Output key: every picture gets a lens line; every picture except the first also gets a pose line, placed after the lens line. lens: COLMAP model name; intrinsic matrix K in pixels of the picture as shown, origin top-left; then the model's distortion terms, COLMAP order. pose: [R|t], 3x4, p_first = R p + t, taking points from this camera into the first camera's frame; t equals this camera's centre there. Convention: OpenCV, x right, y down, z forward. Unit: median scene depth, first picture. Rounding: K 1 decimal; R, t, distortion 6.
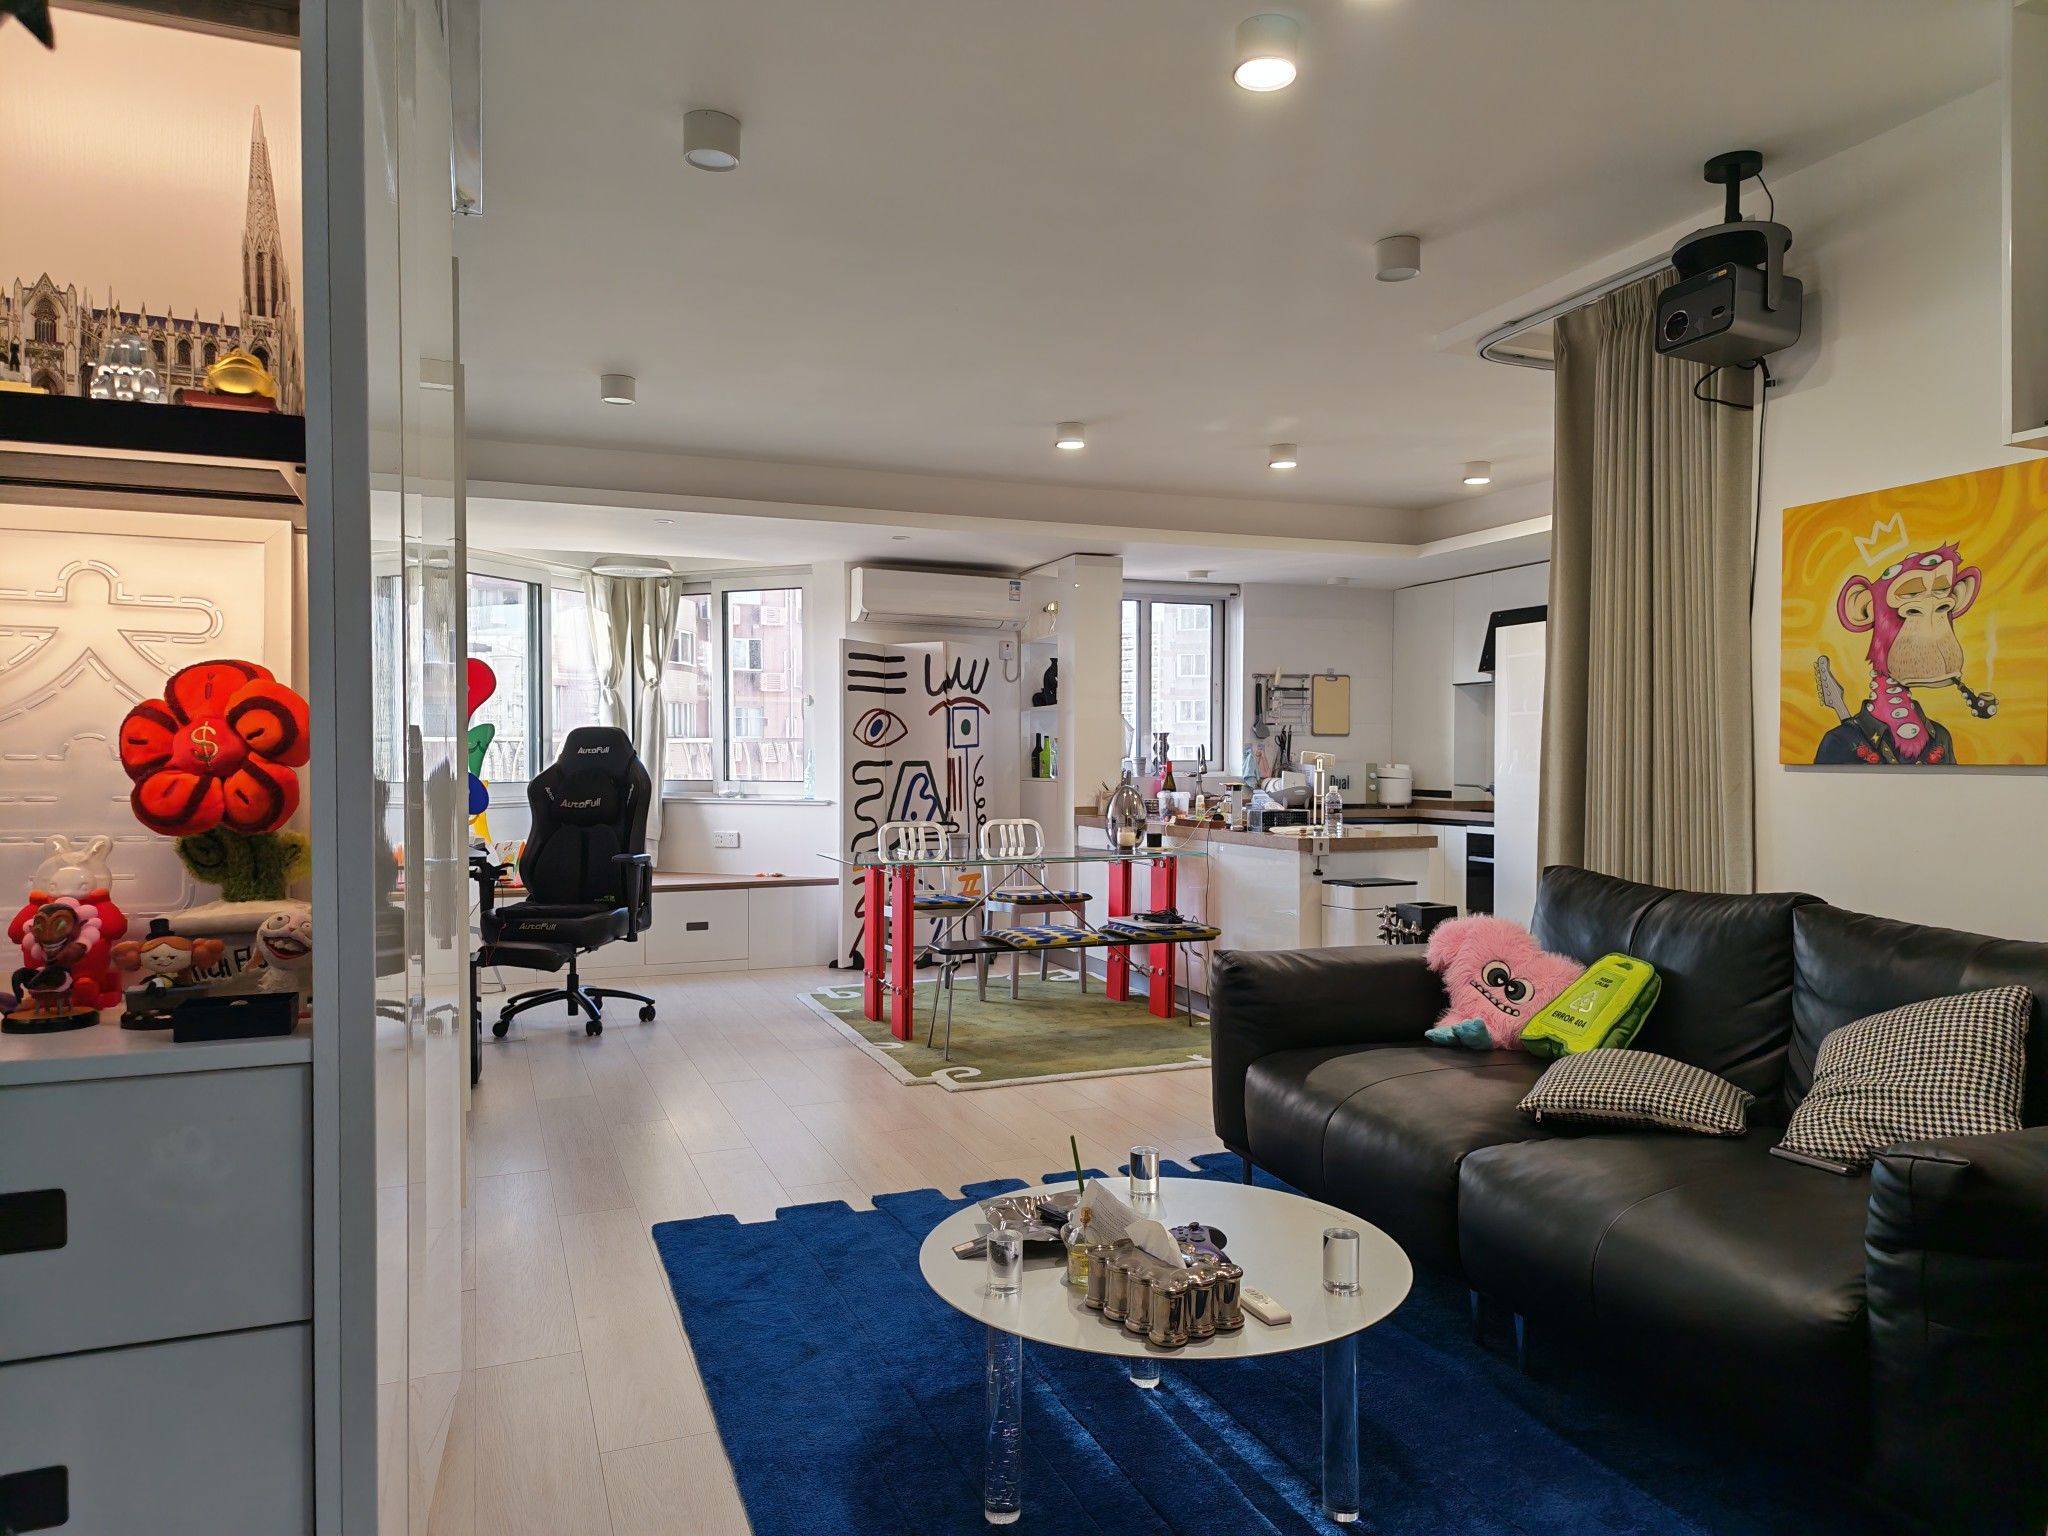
lens RADIAL K [[1380.8, 0, 1025.2], [0, 1380.8, 771.1], [0, 0, 1]] dist [-0.005300, -0.000836]
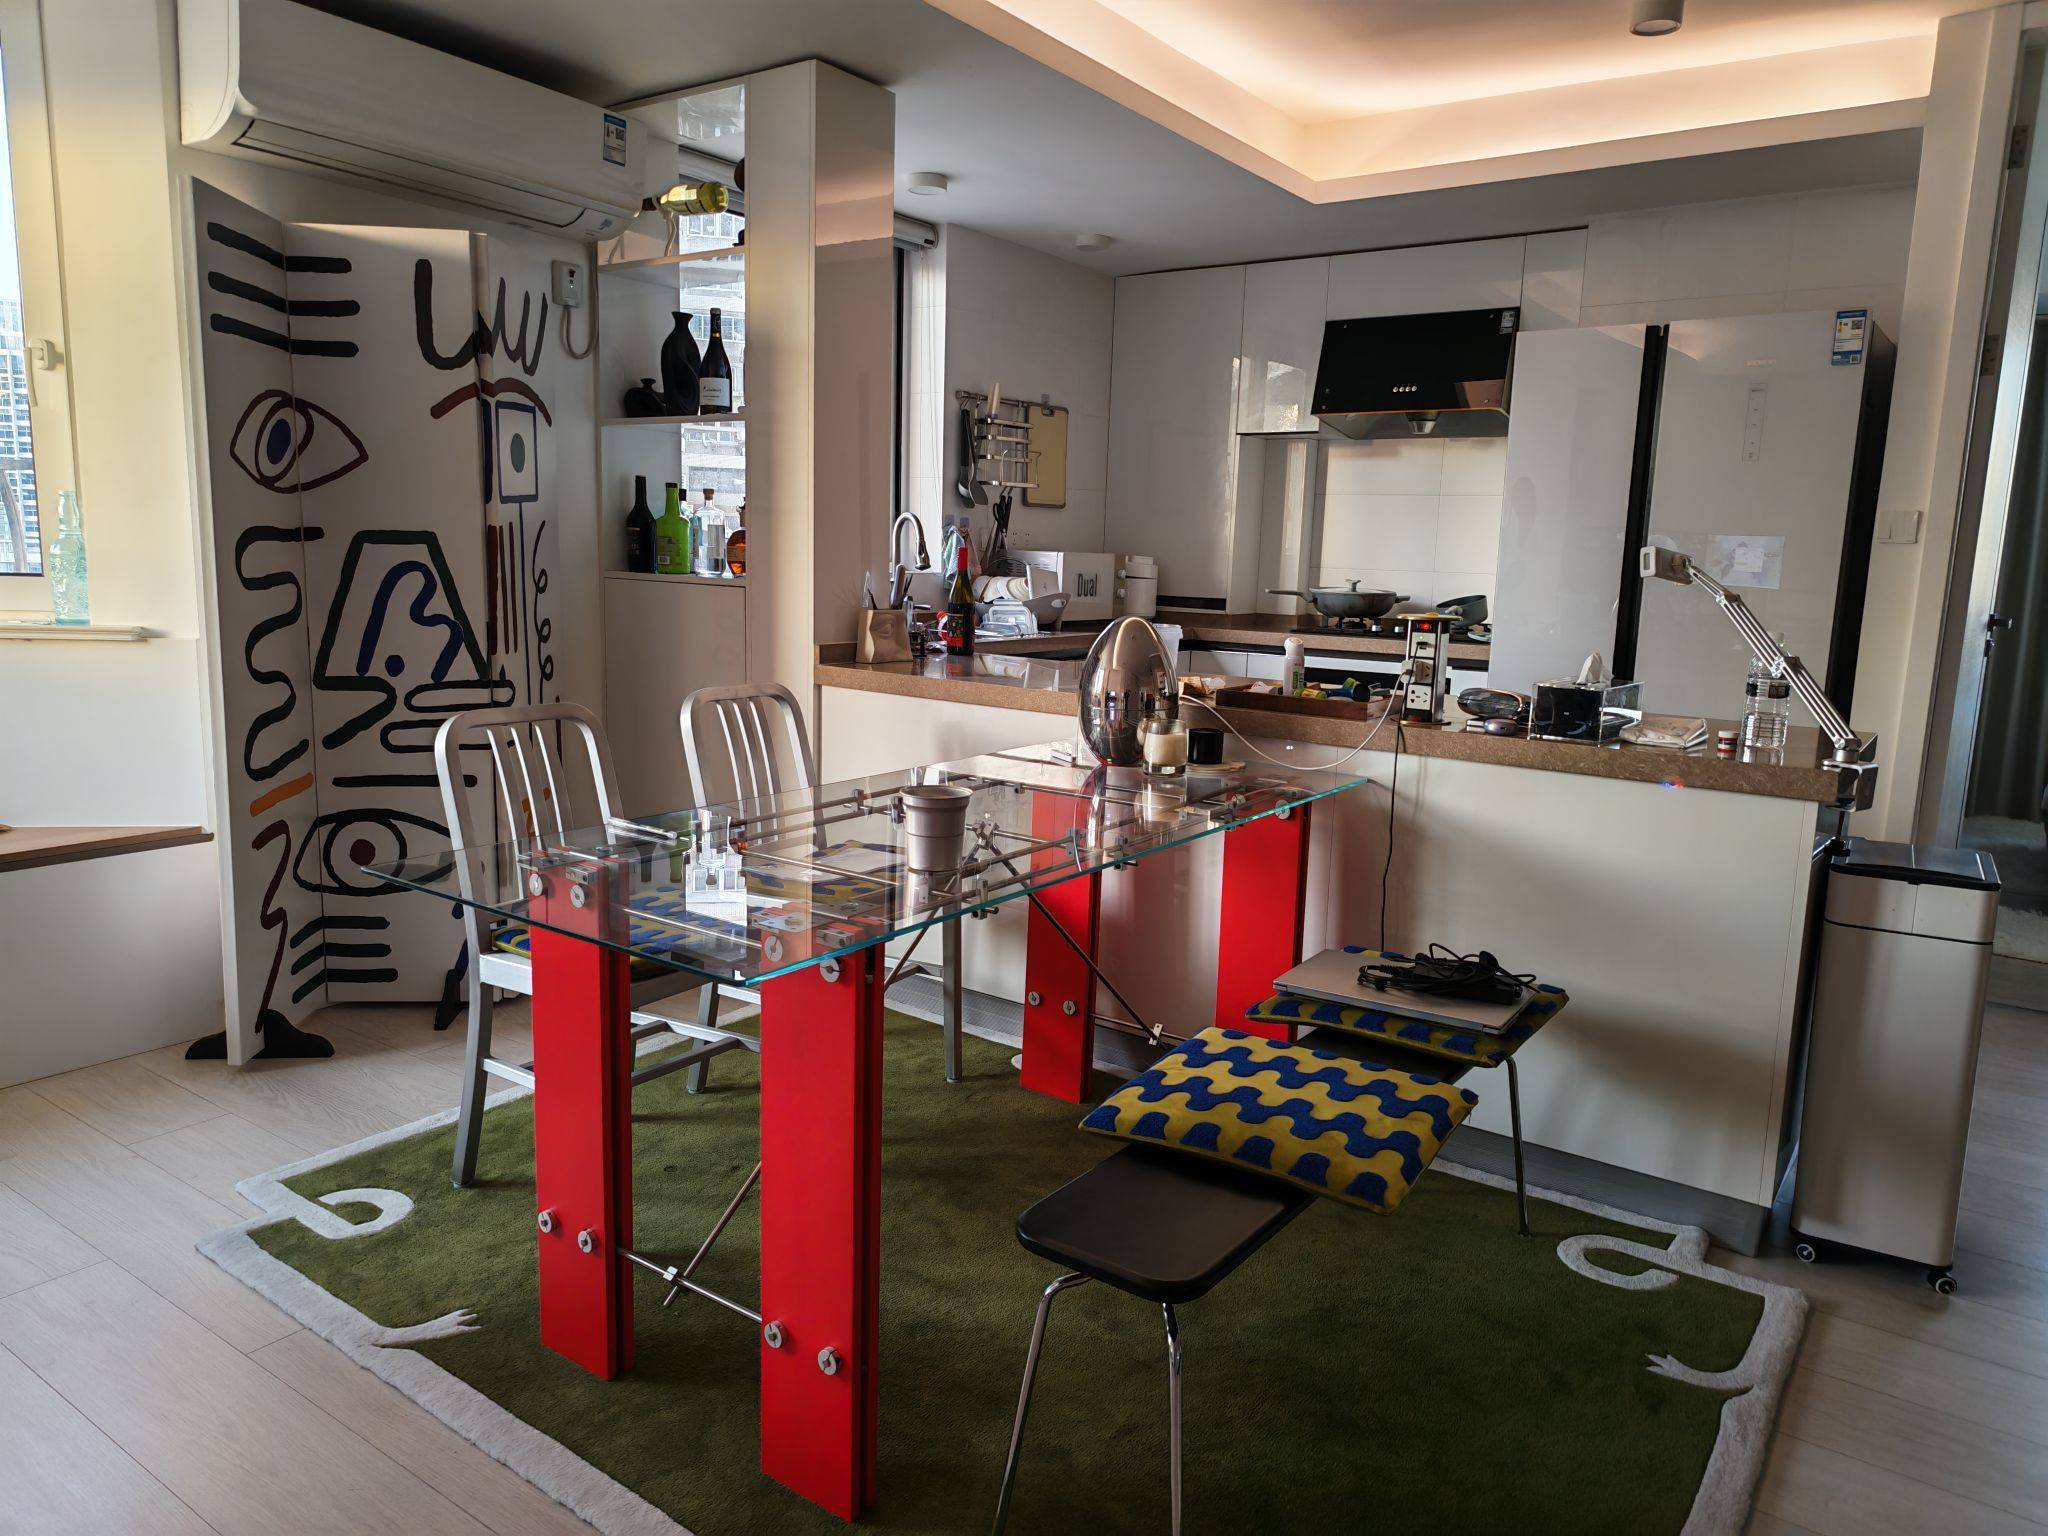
lens RADIAL K [[1380.8, 0, 1025.9], [0, 1380.8, 764.3], [0, 0, 1]] dist [-0.005300, -0.000836]
pose [[0.837119, -0.061827, 0.543515, -0.148869], [-0.025373, 0.988134, 0.151485, -0.005514], [-0.546431, -0.140602, 0.825617, 0.553797]]
